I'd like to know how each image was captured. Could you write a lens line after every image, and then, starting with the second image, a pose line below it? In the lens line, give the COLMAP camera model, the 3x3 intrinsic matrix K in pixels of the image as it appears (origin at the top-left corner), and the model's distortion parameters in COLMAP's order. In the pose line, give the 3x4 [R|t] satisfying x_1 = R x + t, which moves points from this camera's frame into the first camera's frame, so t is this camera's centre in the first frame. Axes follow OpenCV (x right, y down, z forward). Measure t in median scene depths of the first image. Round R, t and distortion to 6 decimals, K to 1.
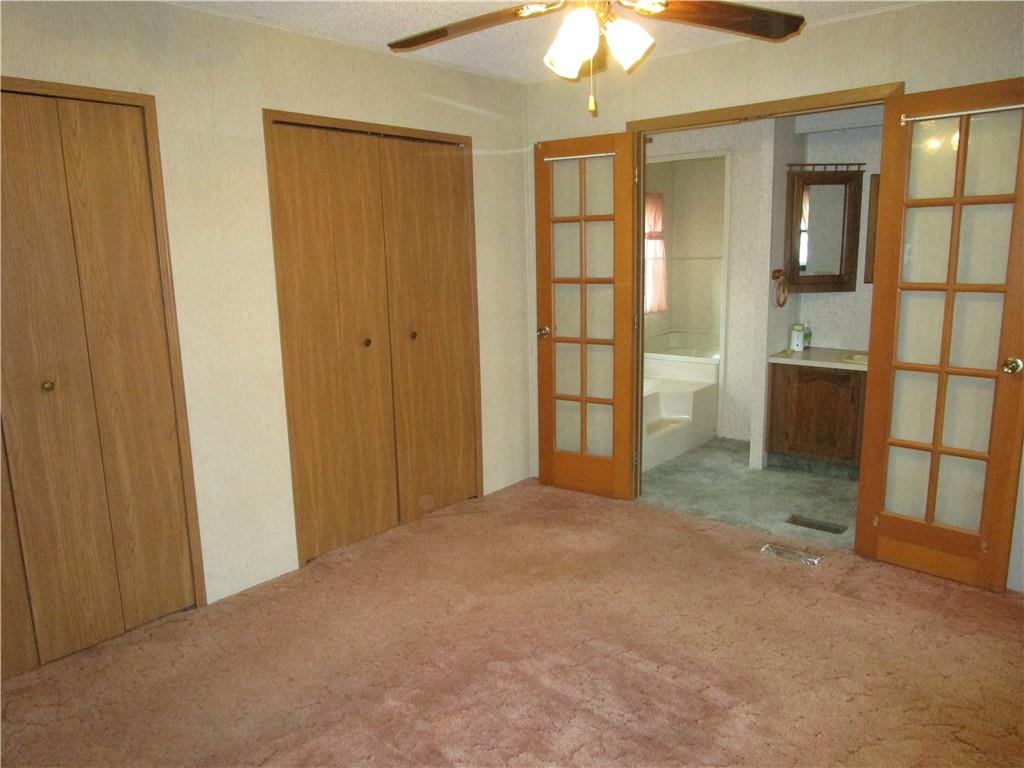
lens RADIAL K [[751.2, 0, 512.0], [0, 751.2, 384.0], [0, 0, 1]] dist [0.035045, 0.000105]
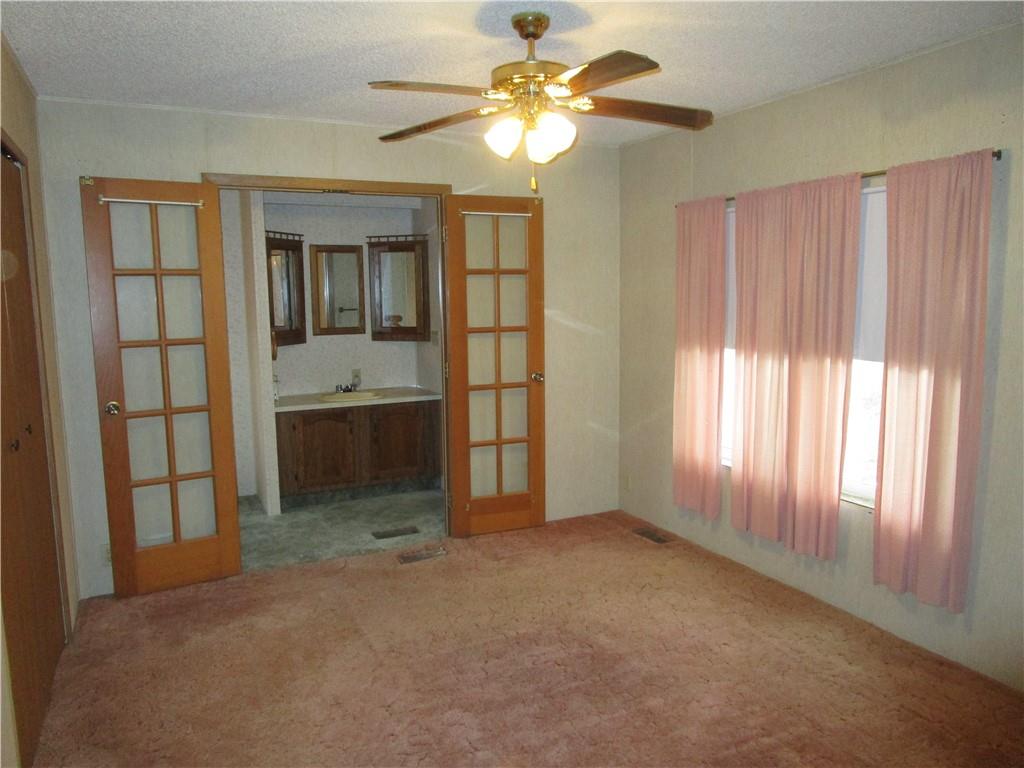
lens RADIAL K [[748.4, 0, 512.0], [0, 748.4, 384.0], [0, 0, 1]] dist [-0.000876, -0.000695]
pose [[0.402346, -0.100668, 0.909936, -0.574411], [0.175510, 0.983981, 0.031255, -0.050358], [-0.898507, 0.147127, 0.413569, 0.311476]]
